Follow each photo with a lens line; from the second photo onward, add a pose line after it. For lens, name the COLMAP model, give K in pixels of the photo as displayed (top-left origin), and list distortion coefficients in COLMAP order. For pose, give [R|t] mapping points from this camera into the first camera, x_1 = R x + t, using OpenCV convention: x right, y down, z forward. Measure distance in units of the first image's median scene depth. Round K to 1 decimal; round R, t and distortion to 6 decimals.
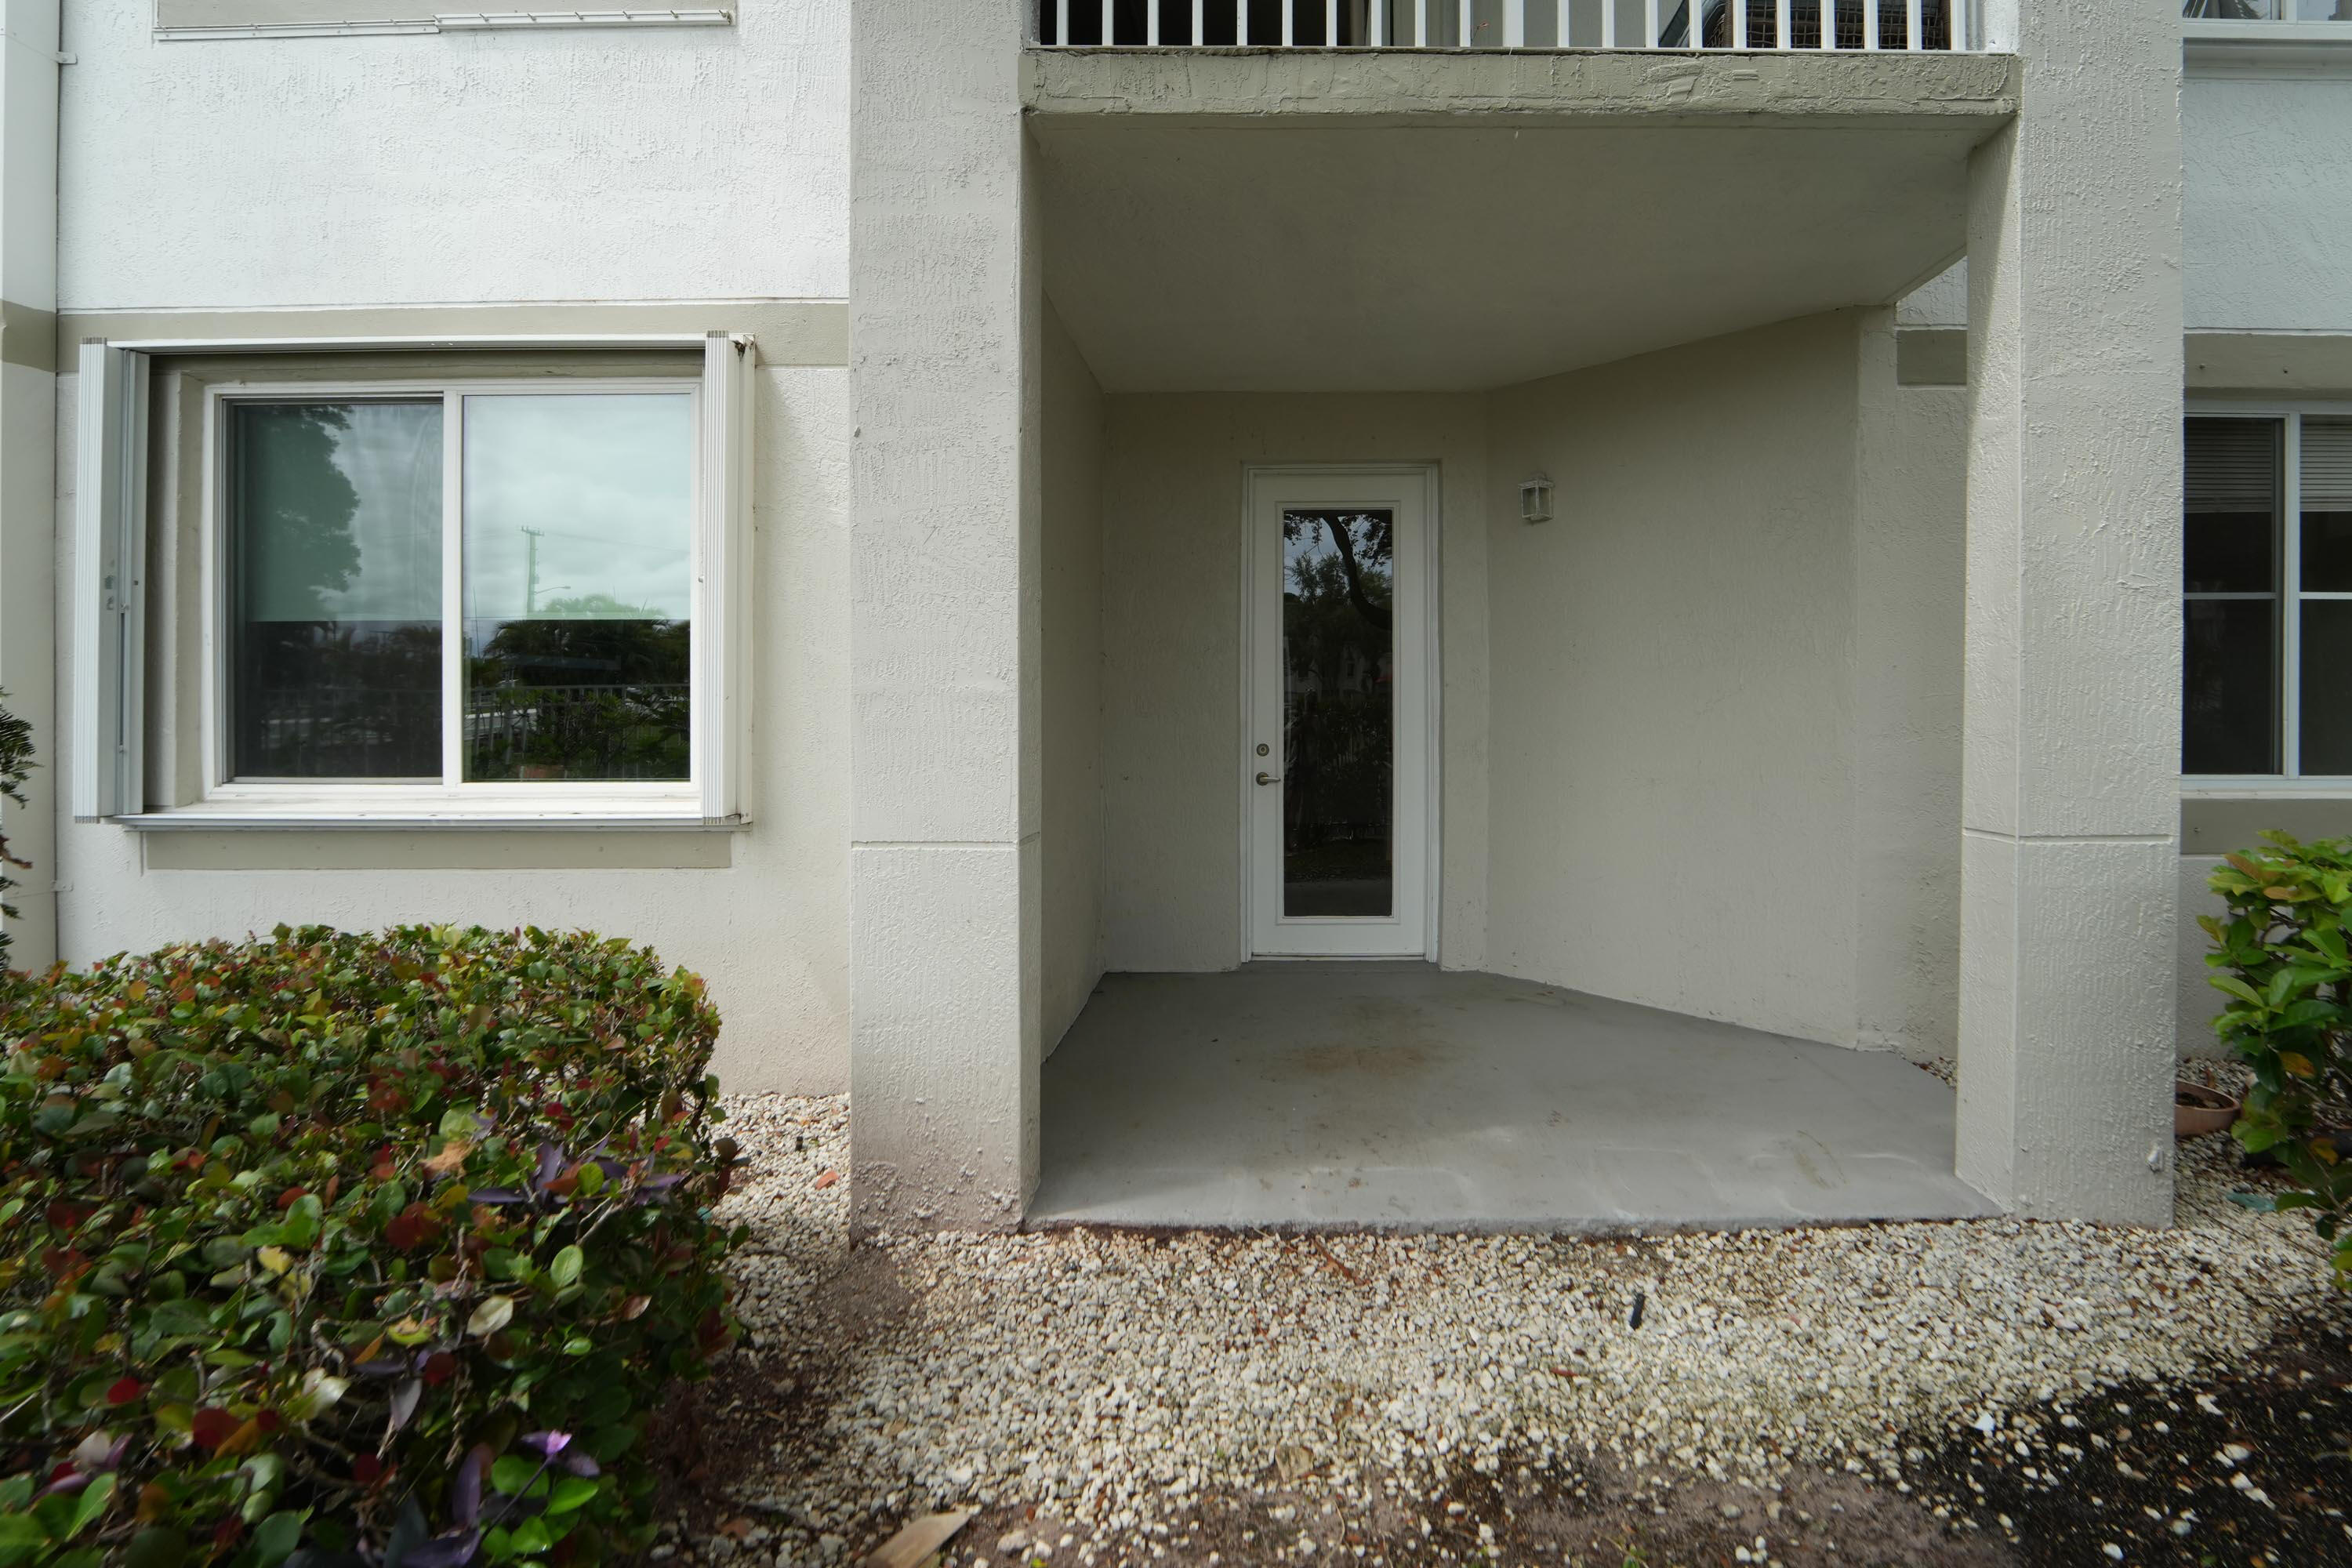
lens RADIAL K [[915.9, 0, 1180.2], [0, 915.9, 680.1], [0, 0, 1]] dist [-0.011098, -0.000134]
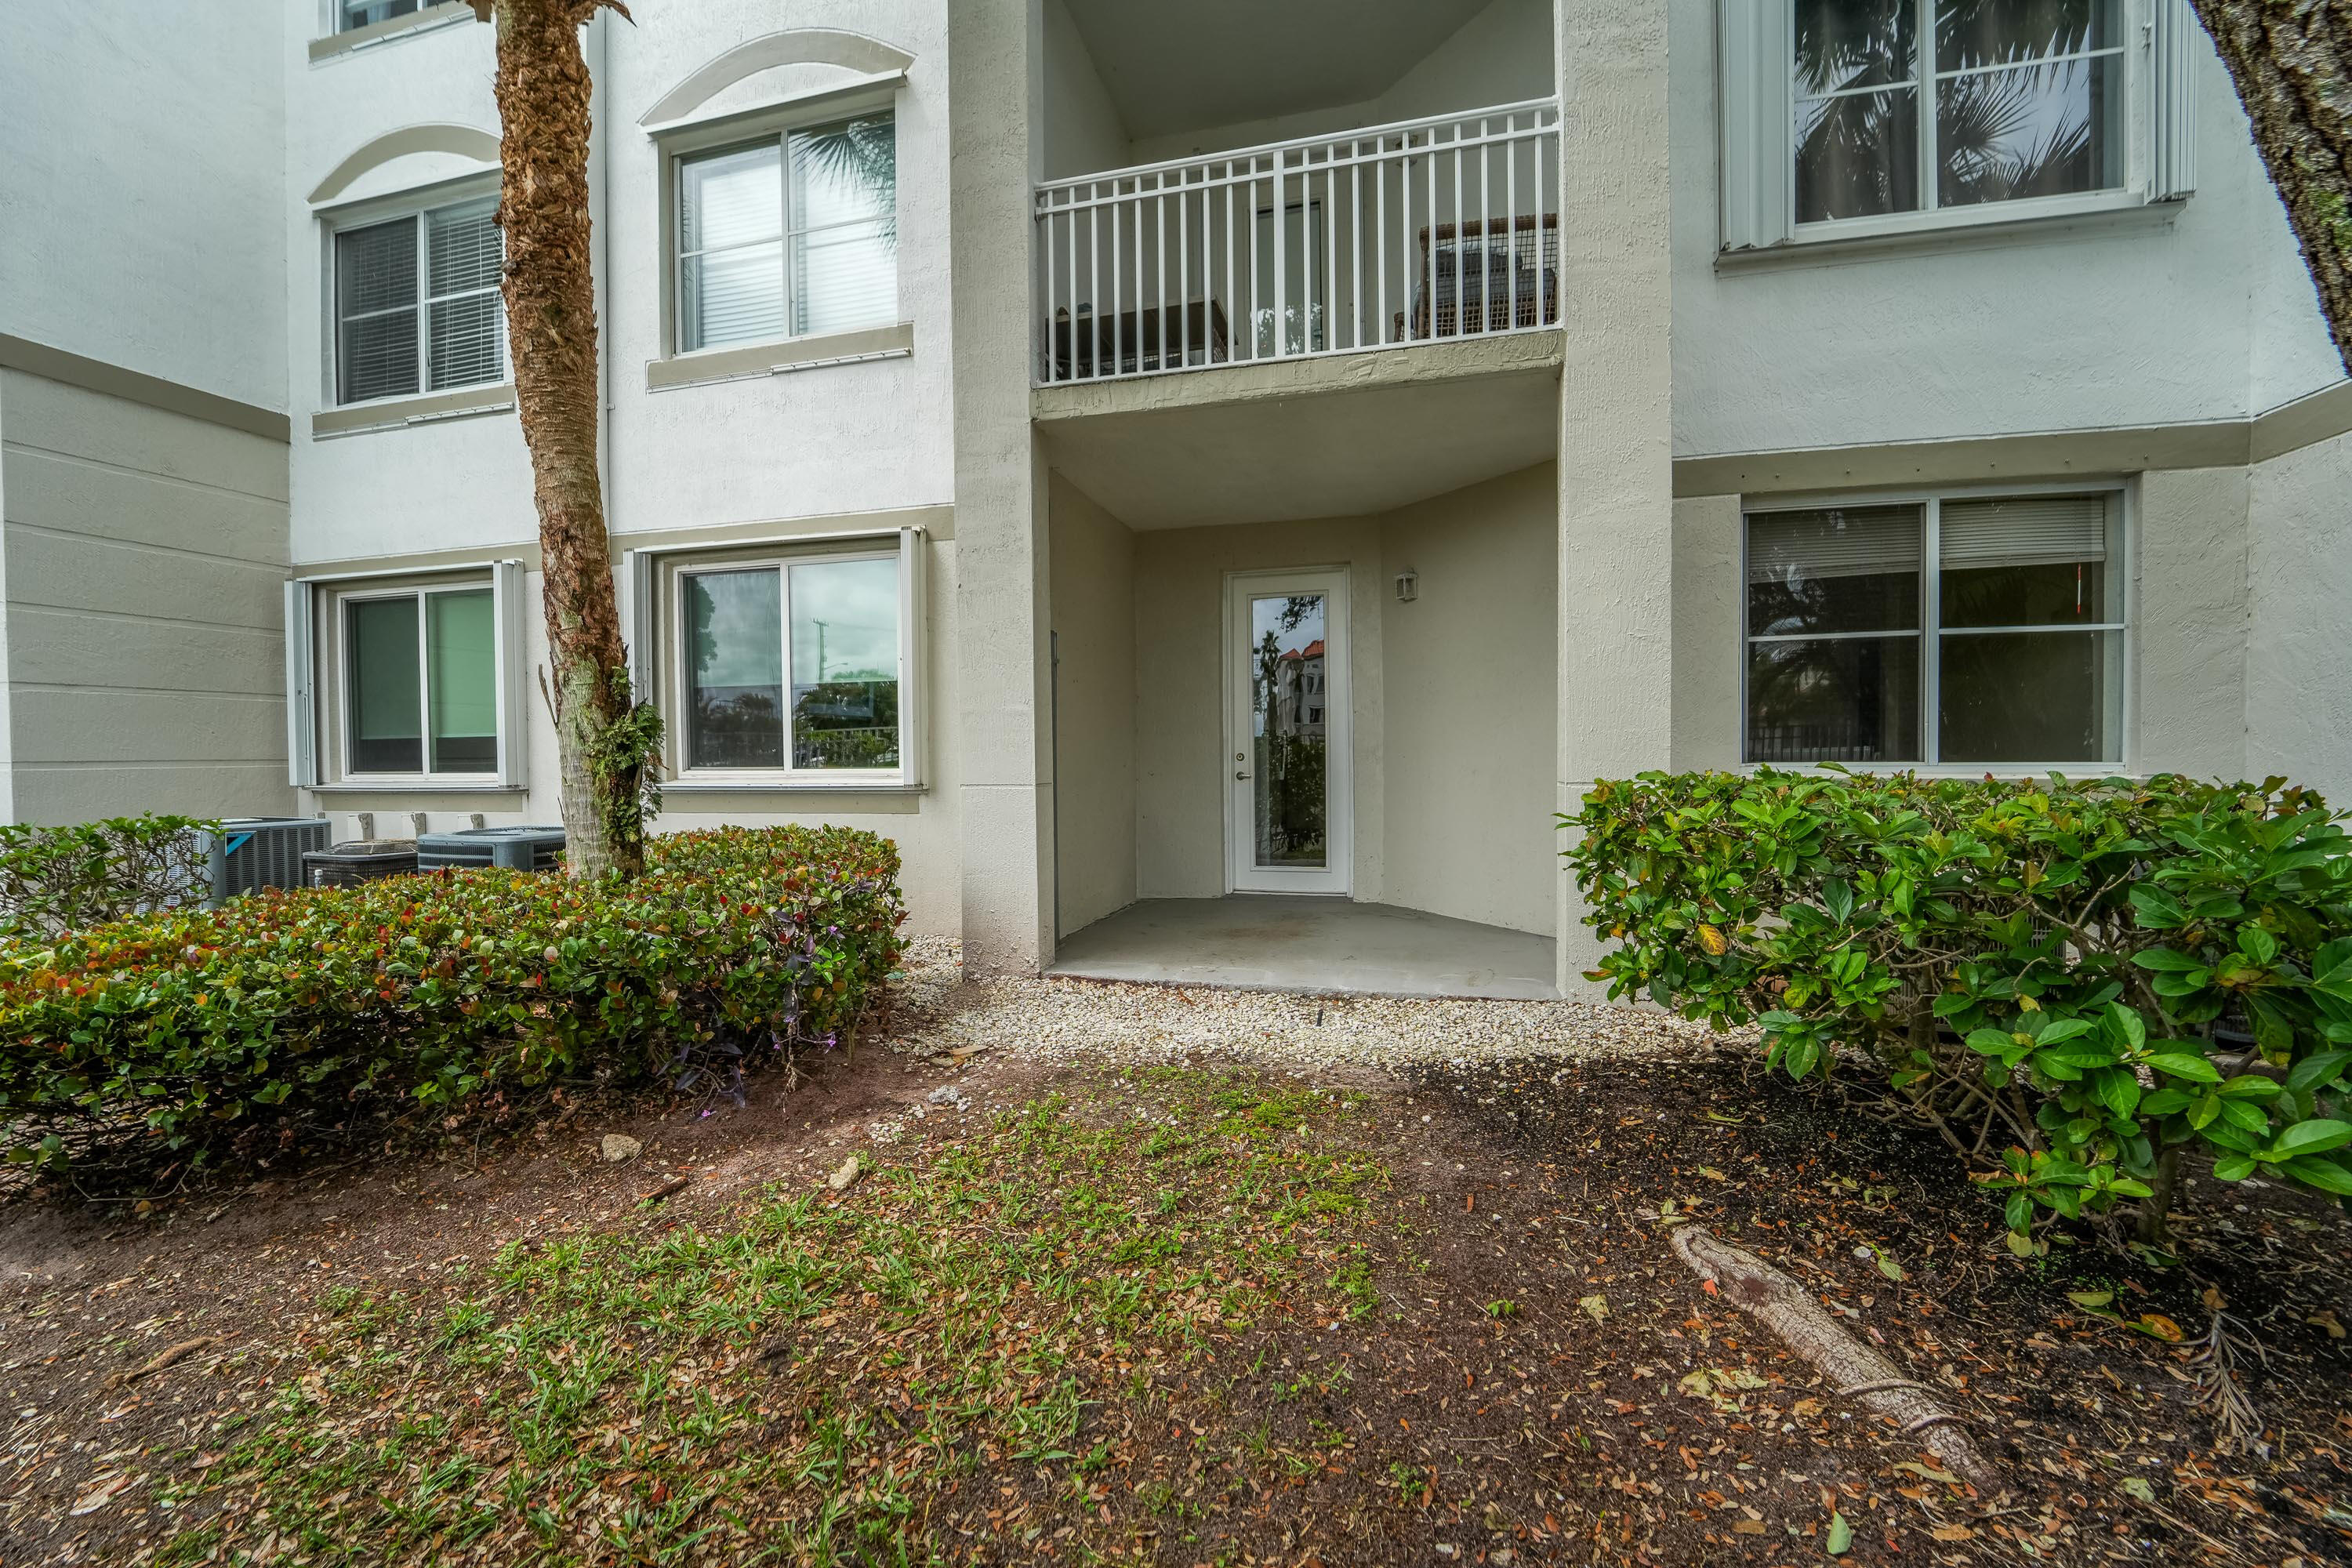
lens RADIAL K [[950.0, 0, 1182.3], [0, 950.0, 765.4], [0, 0, 1]] dist [-0.001579, -0.000194]
pose [[0.966964, -0.003994, -0.254883, 0.587279], [0.009876, 0.999713, 0.021805, 0.079947], [0.254723, -0.023602, 0.966726, -0.827094]]
